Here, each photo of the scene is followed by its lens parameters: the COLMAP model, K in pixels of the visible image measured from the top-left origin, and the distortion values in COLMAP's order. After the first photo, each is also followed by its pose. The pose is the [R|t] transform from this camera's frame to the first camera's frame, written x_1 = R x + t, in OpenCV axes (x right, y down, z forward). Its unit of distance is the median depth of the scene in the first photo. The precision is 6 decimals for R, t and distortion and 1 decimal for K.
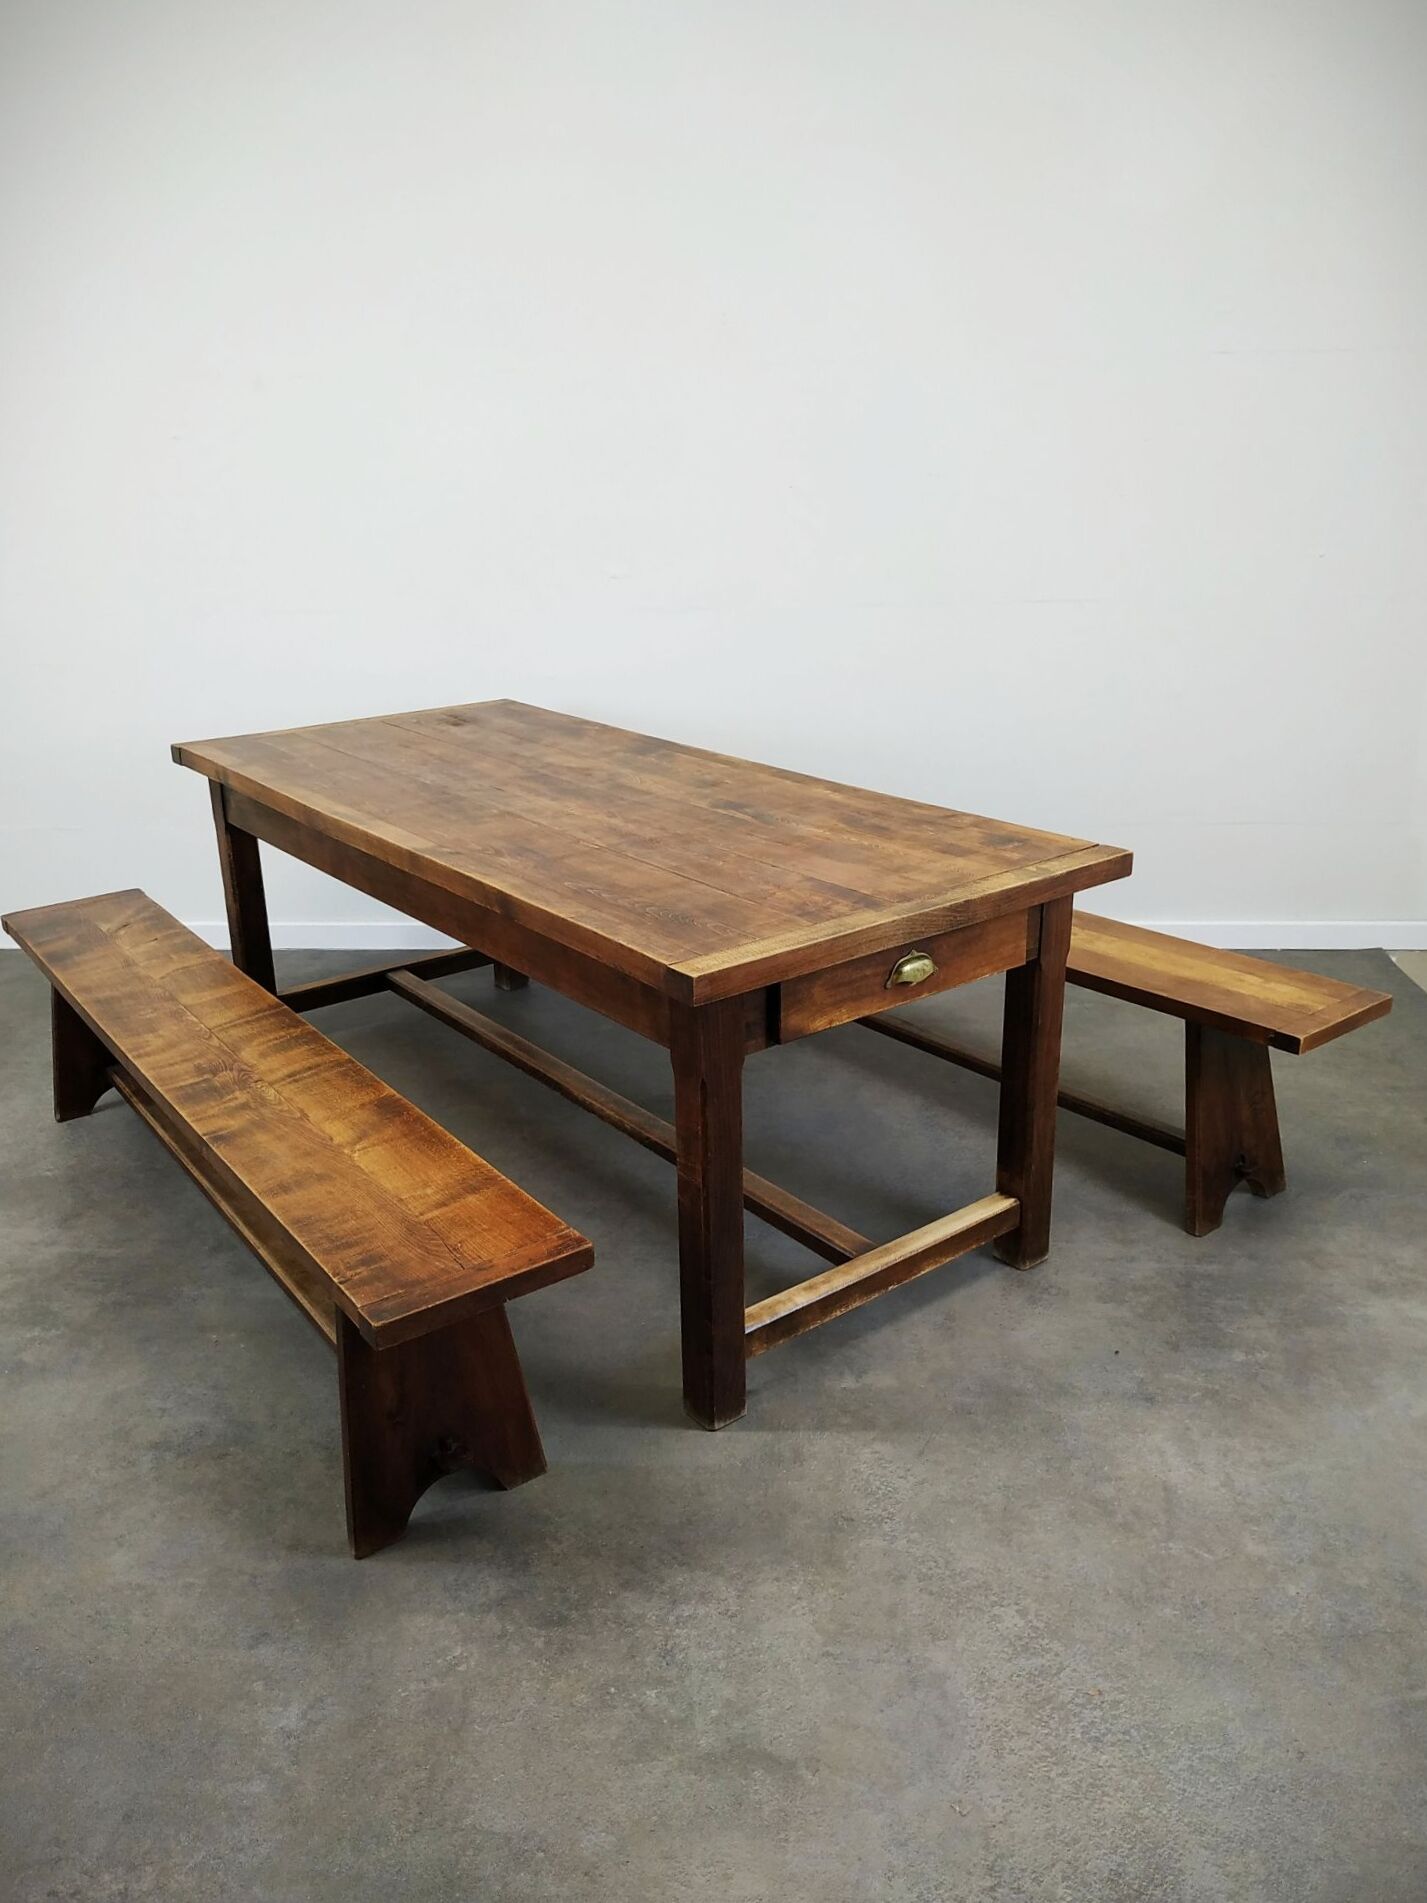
lens RADIAL K [[1421.1, 0, 714.3], [0, 1421.1, 933.1], [0, 0, 1]] dist [0.013424, -0.007998]
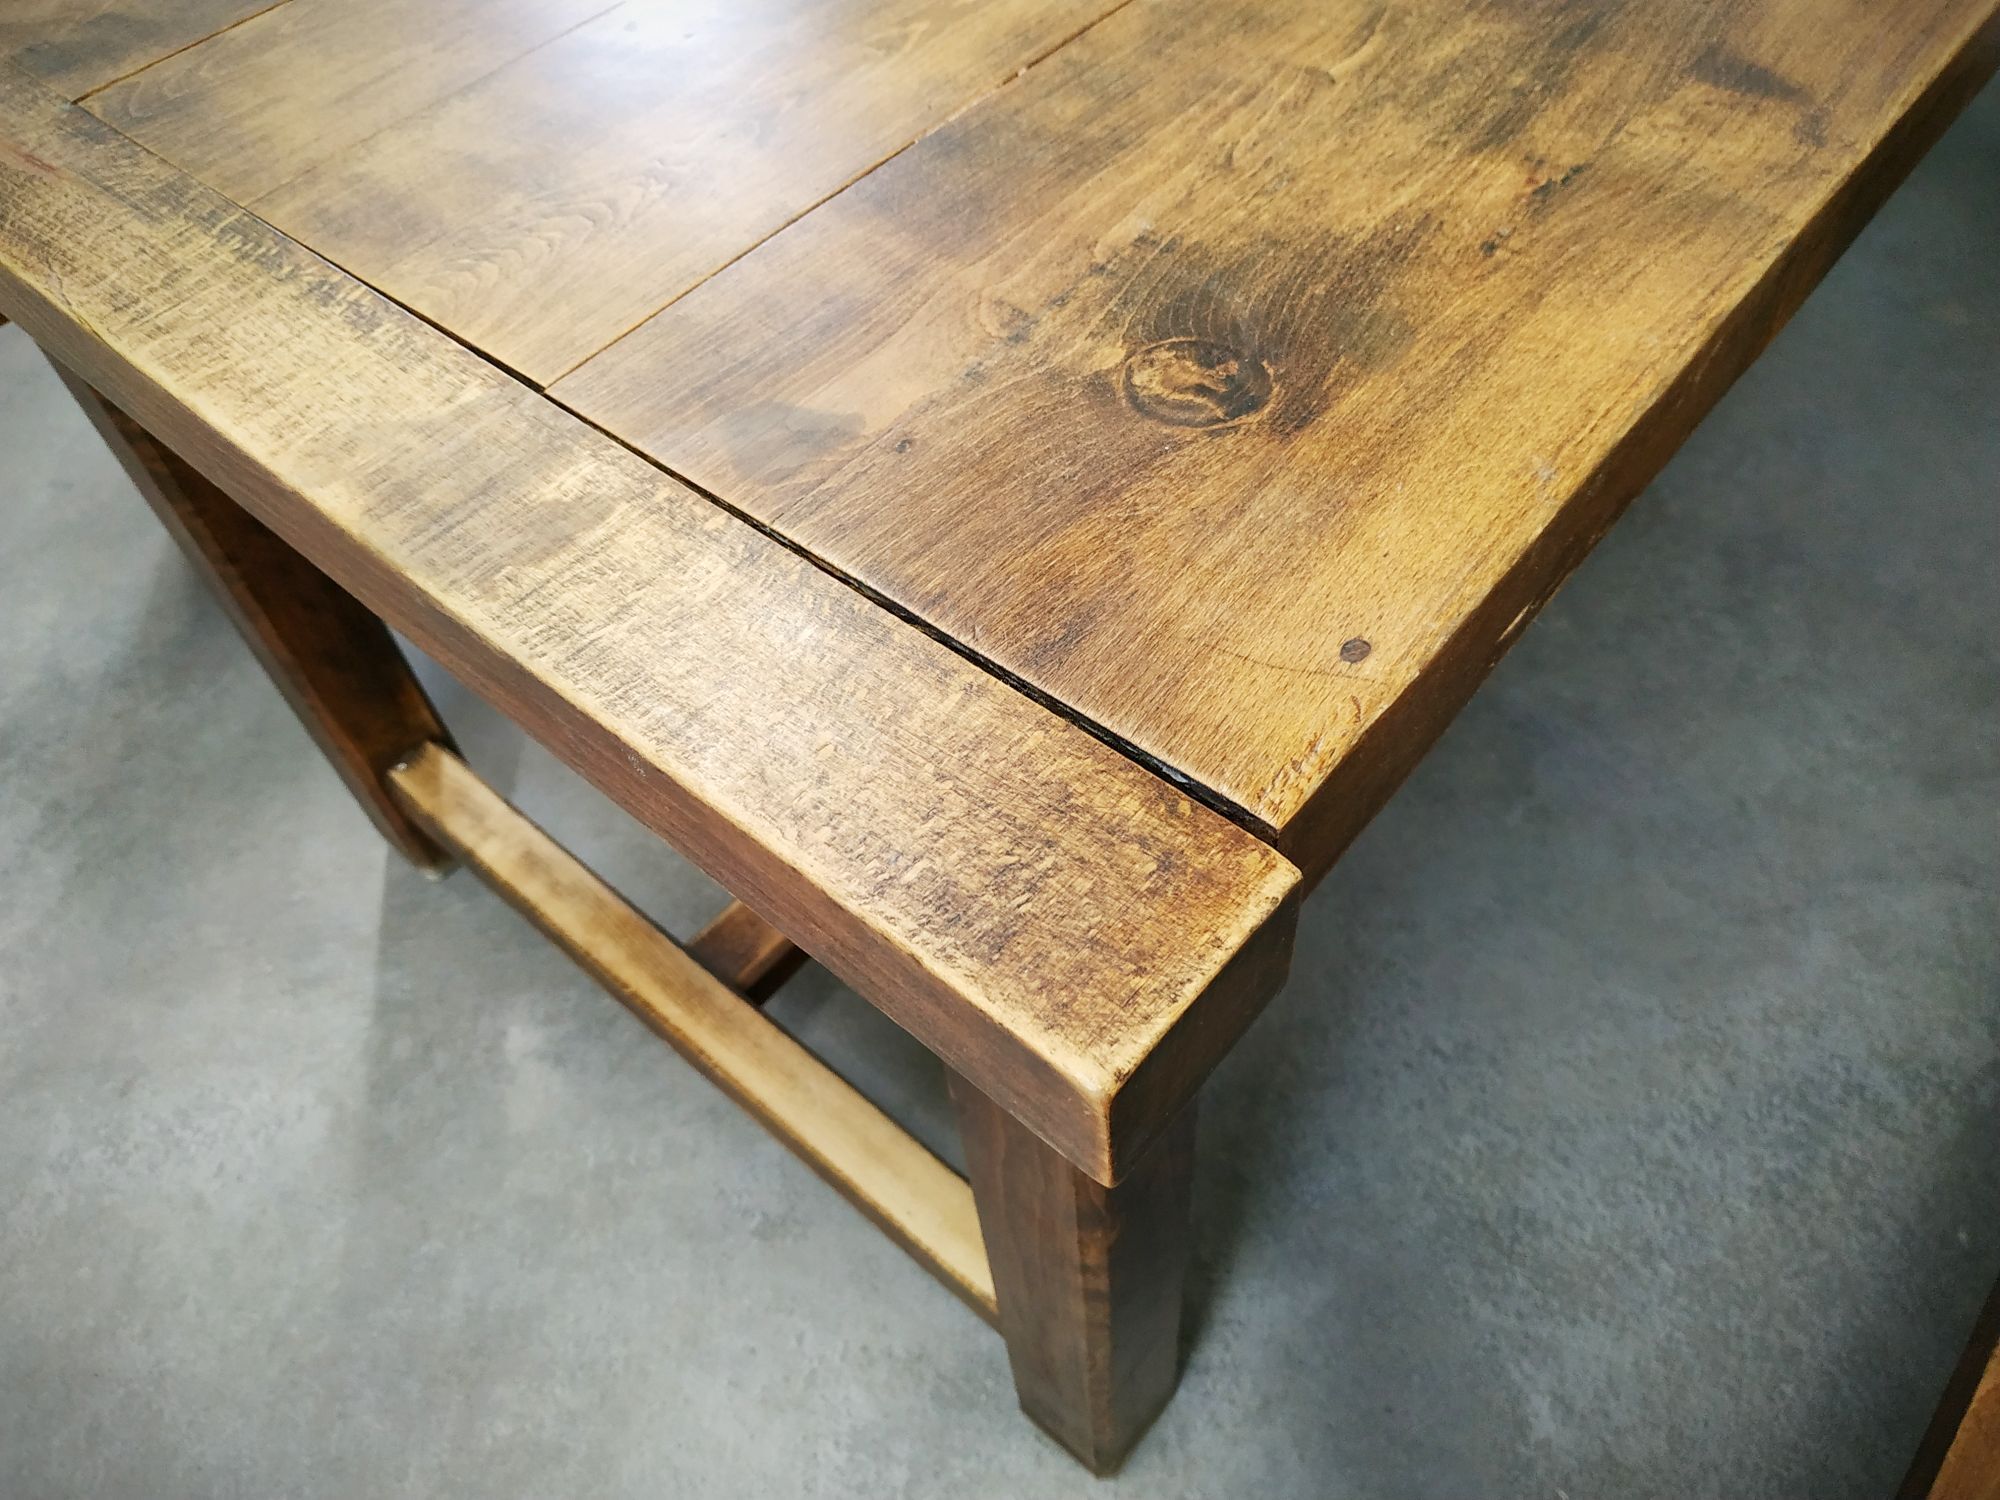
lens RADIAL K [[1490.2, 0, 1008.2], [0, 1490.2, 751.3], [0, 0, 1]] dist [-0.016869, -0.000805]
pose [[0.199705, 0.779906, -0.593182, 0.339319], [-0.251501, 0.625894, 0.738244, -0.150932], [0.947029, 0.001755, 0.321142, 0.966665]]
